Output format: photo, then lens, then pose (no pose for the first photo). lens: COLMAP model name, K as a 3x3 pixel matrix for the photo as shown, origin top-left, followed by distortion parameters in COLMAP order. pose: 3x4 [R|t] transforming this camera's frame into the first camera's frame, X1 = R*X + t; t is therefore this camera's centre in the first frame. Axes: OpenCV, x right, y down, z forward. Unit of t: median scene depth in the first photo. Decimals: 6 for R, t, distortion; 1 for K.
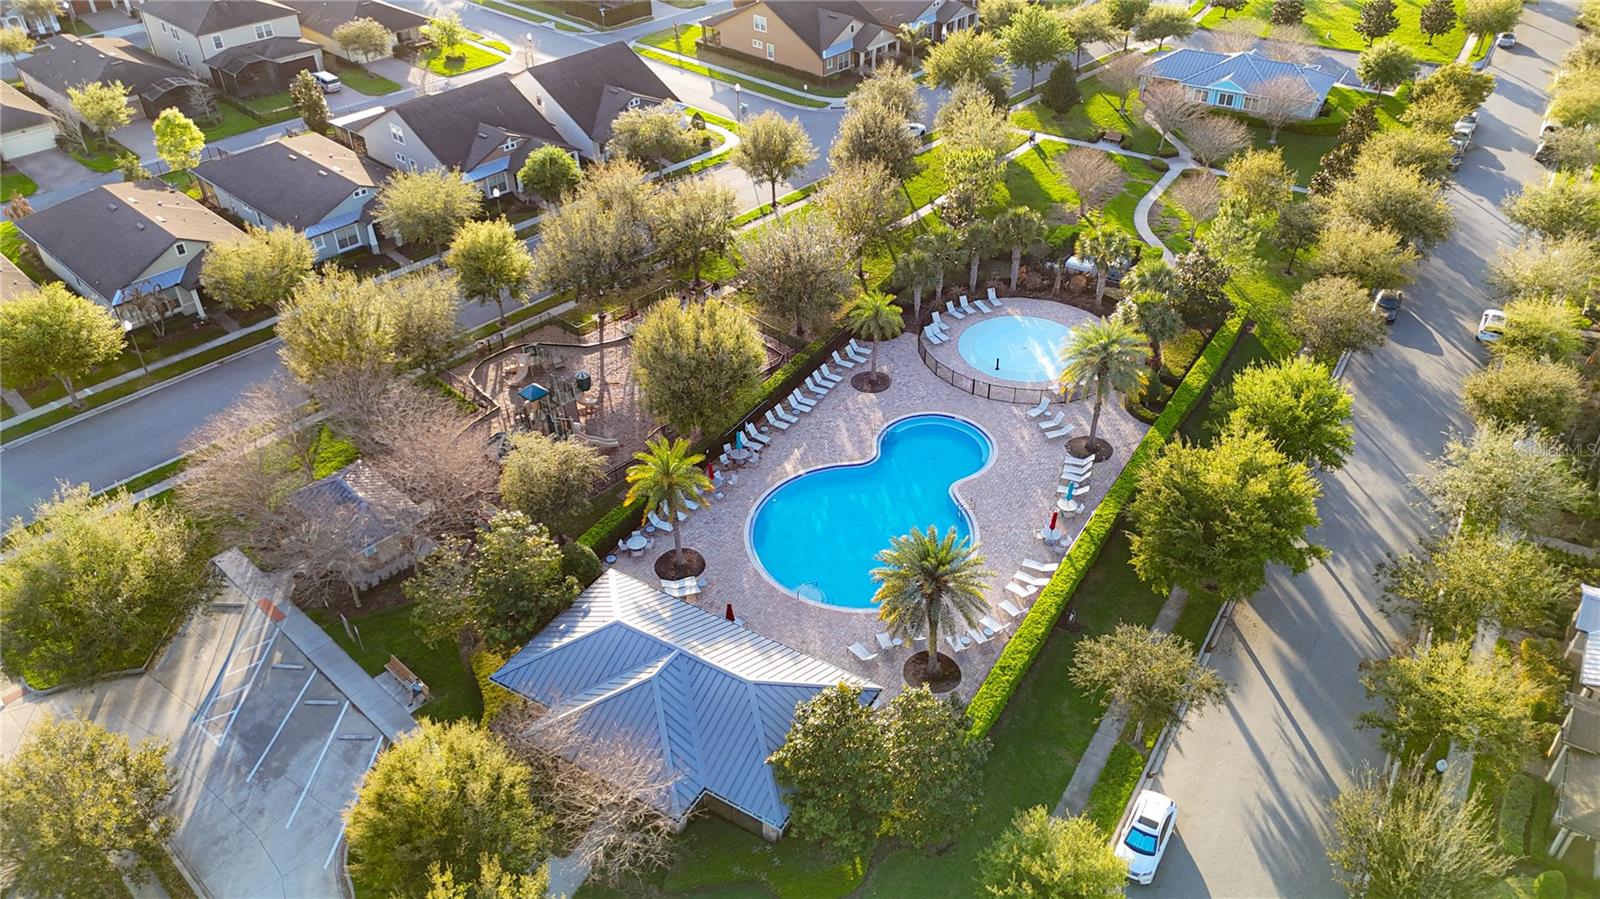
lens RADIAL K [[1181.6, 0, 808.0], [0, 1181.6, 428.8], [0, 0, 1]] dist [0.094515, -0.101949]
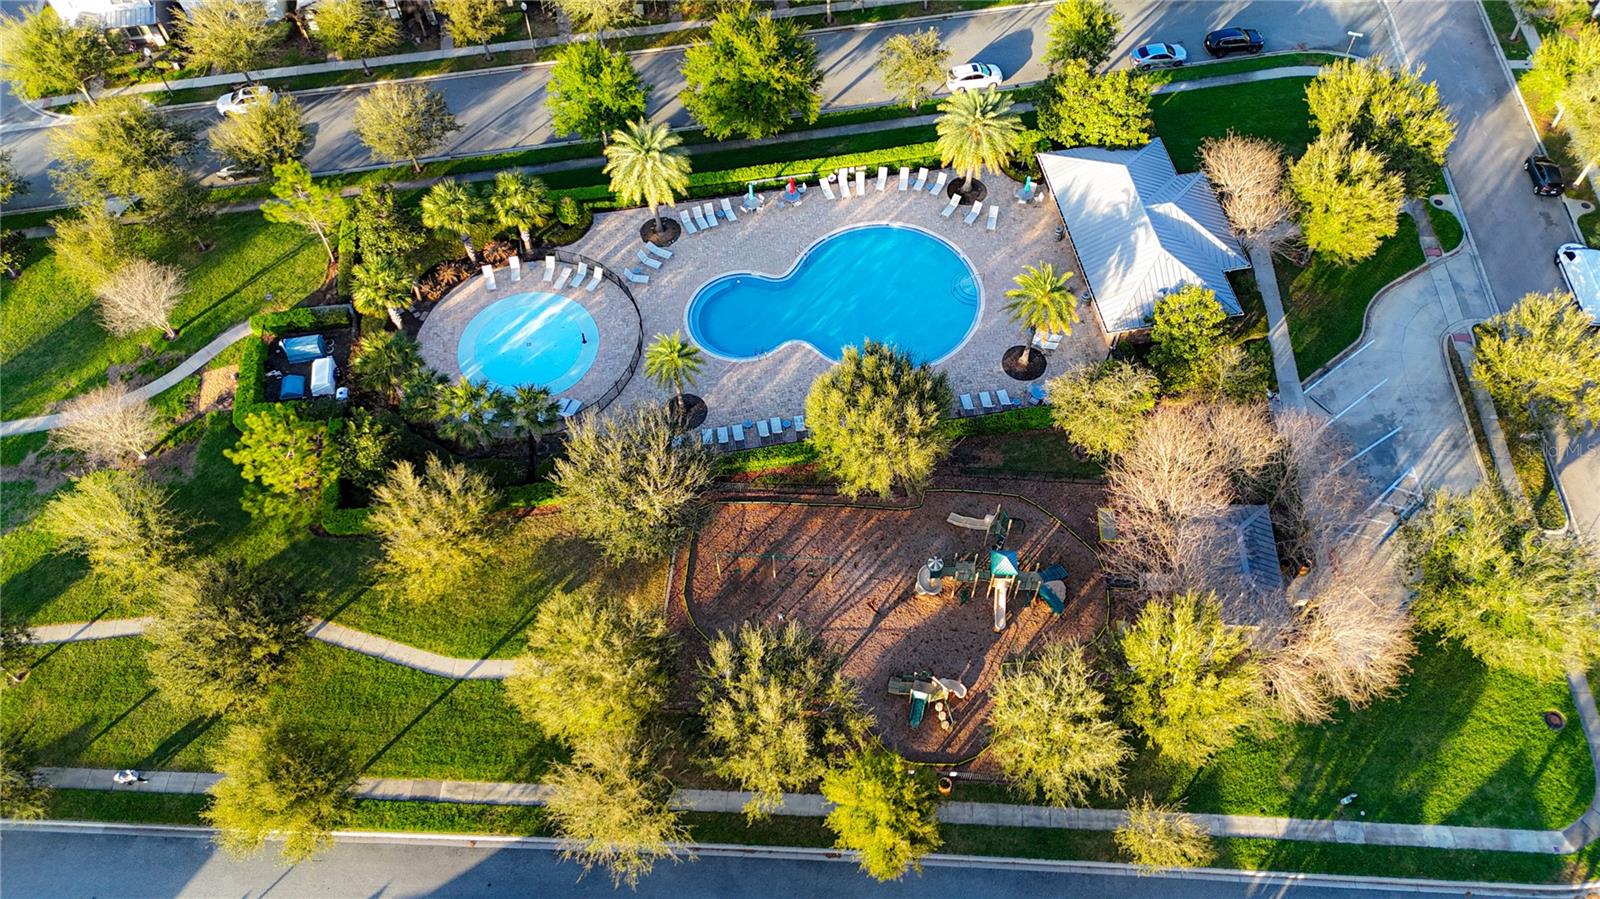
lens RADIAL K [[1181.6, 0, 808.0], [0, 1181.6, 428.8], [0, 0, 1]] dist [0.094515, -0.101949]
pose [[-0.657493, -0.614601, 0.435855, -0.420870], [0.452768, 0.140094, 0.880554, -0.809631], [-0.602250, 0.776299, 0.186161, 0.785549]]
